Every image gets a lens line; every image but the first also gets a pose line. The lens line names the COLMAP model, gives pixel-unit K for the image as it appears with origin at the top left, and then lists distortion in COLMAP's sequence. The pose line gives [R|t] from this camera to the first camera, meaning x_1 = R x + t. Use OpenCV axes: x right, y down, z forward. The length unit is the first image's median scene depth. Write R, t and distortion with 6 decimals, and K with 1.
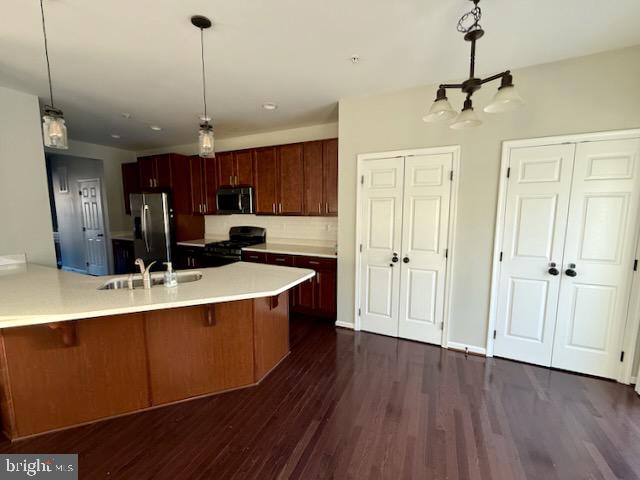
lens RADIAL K [[257.2, 0, 317.6], [0, 257.2, 239.0], [0, 0, 1]] dist [0.000939, -0.000052]
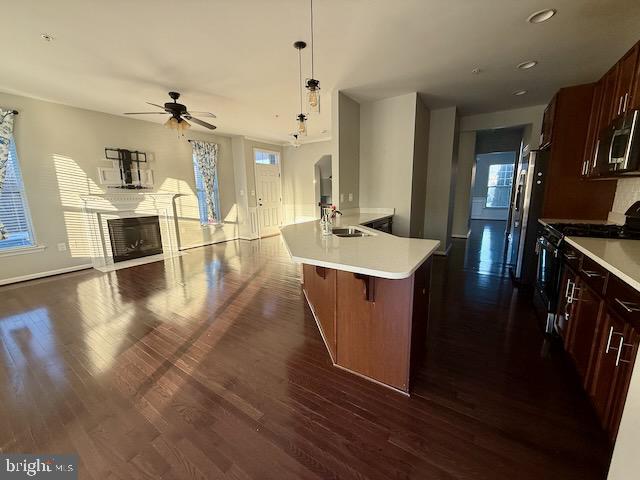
lens RADIAL K [[257.2, 0, 317.6], [0, 257.2, 239.0], [0, 0, 1]] dist [0.000939, -0.000052]
pose [[-0.143147, 0.180367, -0.973127, 0.270445], [-0.097402, 0.975913, 0.195212, -0.012299], [0.984897, 0.122729, -0.122131, 0.487579]]
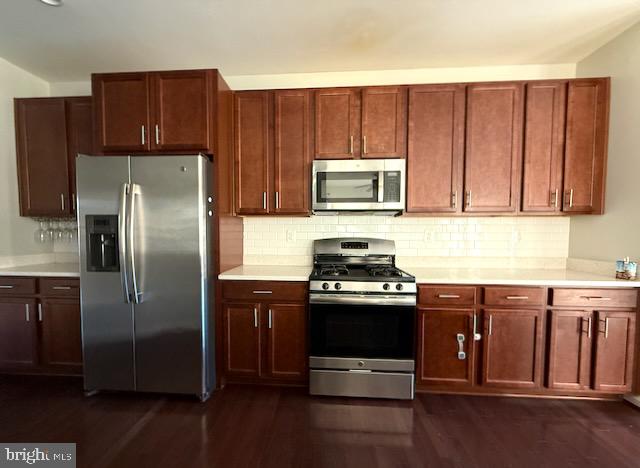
lens RADIAL K [[266.7, 0, 320.0], [0, 266.7, 234.0], [0, 0, 1]] dist [0.000426, 0.000068]
pose [[0.930733, -0.000971, 0.365698, -0.560444], [0.032805, 0.996187, -0.080846, -0.012938], [-0.364225, 0.087243, 0.927216, 0.528309]]
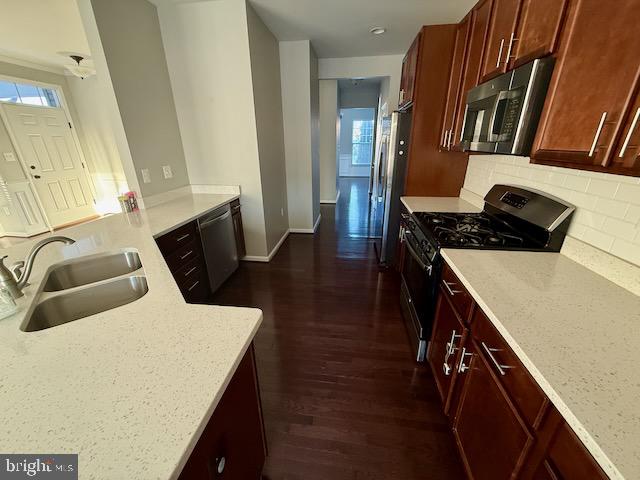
lens RADIAL K [[257.2, 0, 317.6], [0, 257.2, 239.0], [0, 0, 1]] dist [0.000939, -0.000052]
pose [[0.296947, 0.337433, -0.893287, -0.012227], [-0.099786, 0.941326, 0.322409, -0.072933], [0.949666, -0.006601, 0.313195, 0.621957]]
